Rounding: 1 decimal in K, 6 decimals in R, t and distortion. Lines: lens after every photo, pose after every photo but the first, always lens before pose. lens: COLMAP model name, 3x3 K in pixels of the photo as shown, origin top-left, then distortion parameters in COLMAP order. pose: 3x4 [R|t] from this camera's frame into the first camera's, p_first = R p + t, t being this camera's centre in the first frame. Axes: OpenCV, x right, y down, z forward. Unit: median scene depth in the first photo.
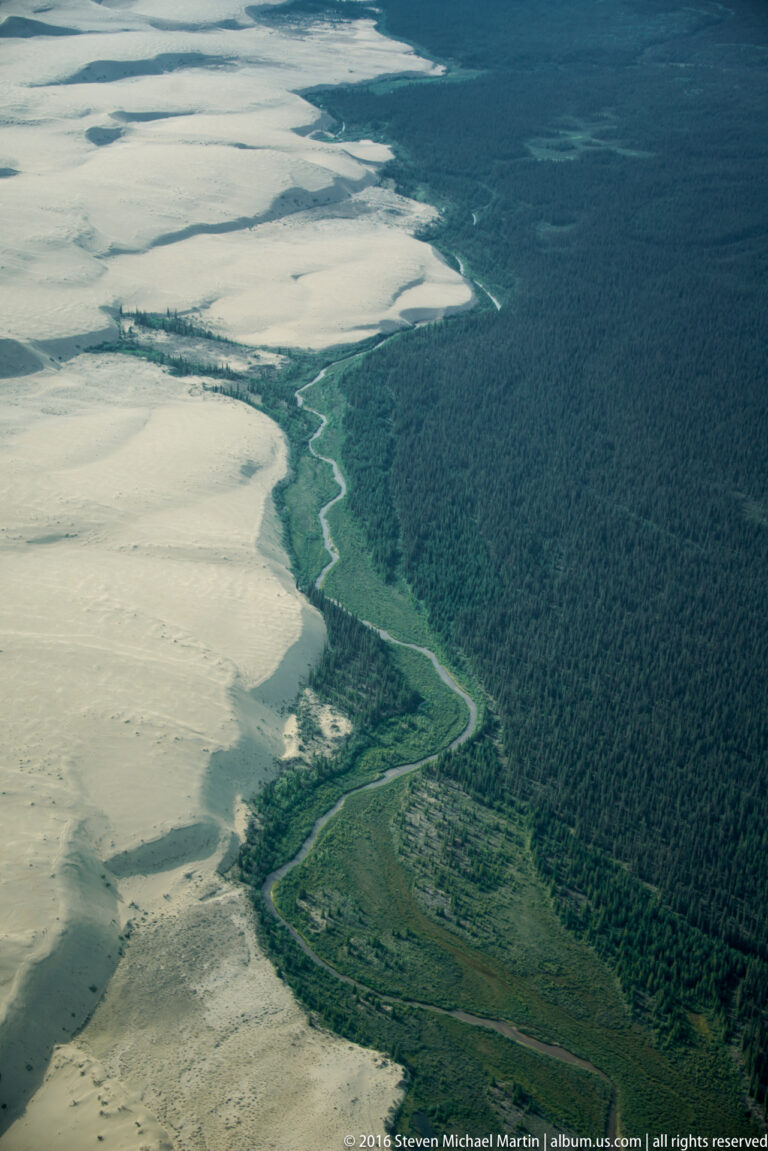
lens RADIAL K [[1872.0, 0, 384.0], [0, 1872.0, 575.5], [0, 0, 1]] dist [0.244349, 1.024383]
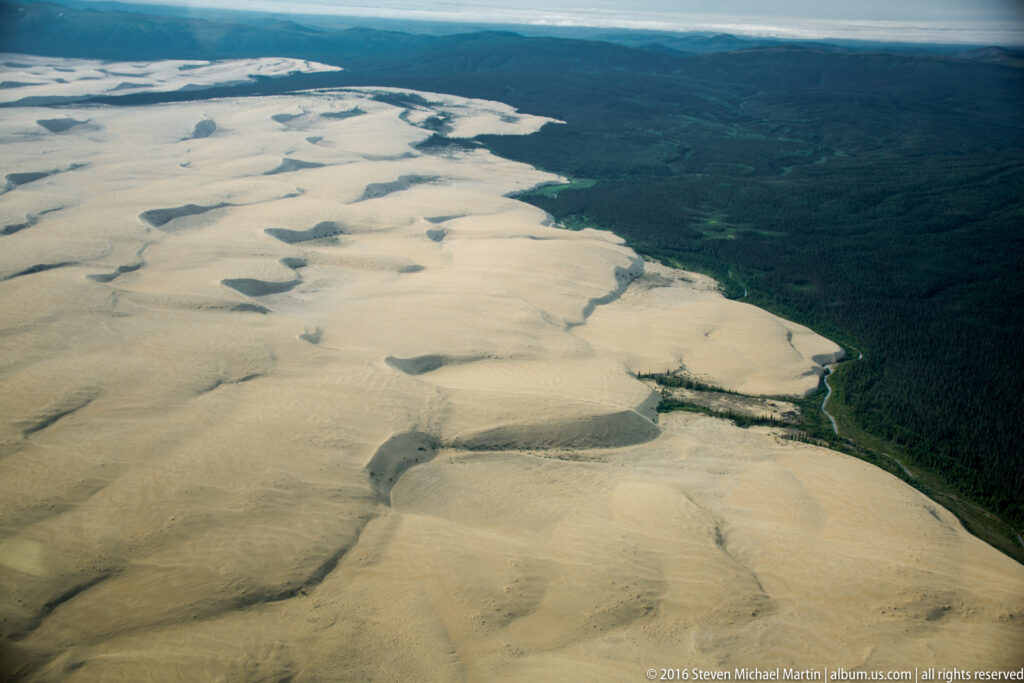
lens RADIAL K [[1137.8, 0, 512.0], [0, 1137.8, 341.5], [0, 0, 1]] dist [0.066722, 0.015369]
pose [[0.977416, -0.054625, 0.204141, -0.416465], [0.075712, 0.992405, -0.096953, -0.099547], [-0.197294, 0.110219, 0.974129, 0.262031]]
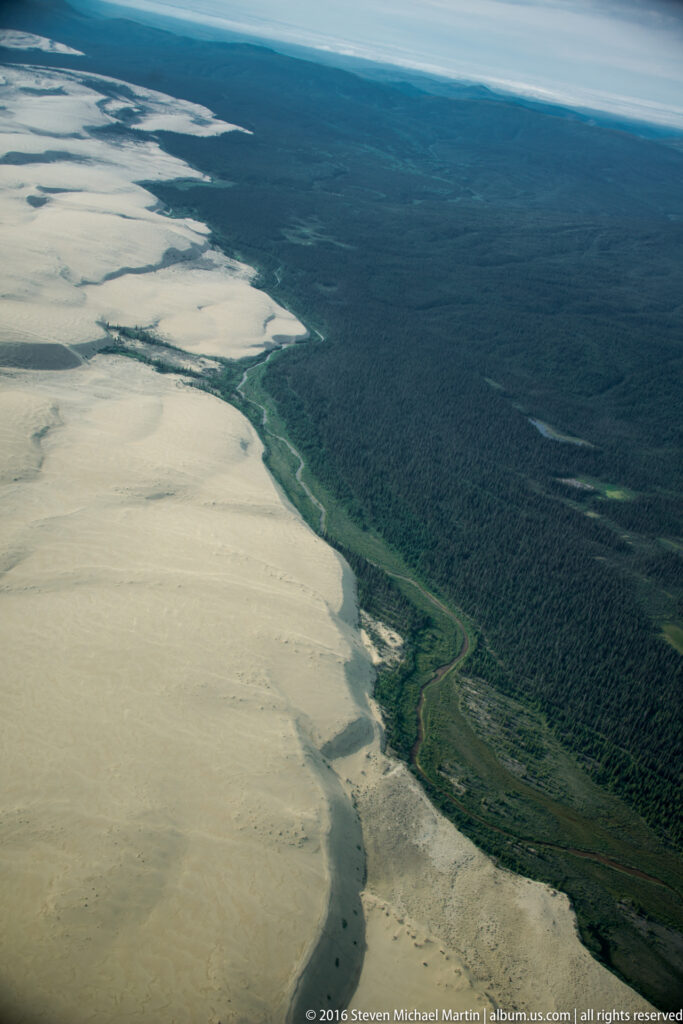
lens RADIAL K [[1021.7, 0, 341.5], [0, 1021.7, 512.0], [0, 0, 1]] dist [-0.053190, 0.232578]
pose [[0.961530, 0.034819, 0.272485, -0.192353], [-0.052468, 0.996951, 0.057752, -0.046095], [-0.269643, -0.069827, 0.960425, 0.121444]]
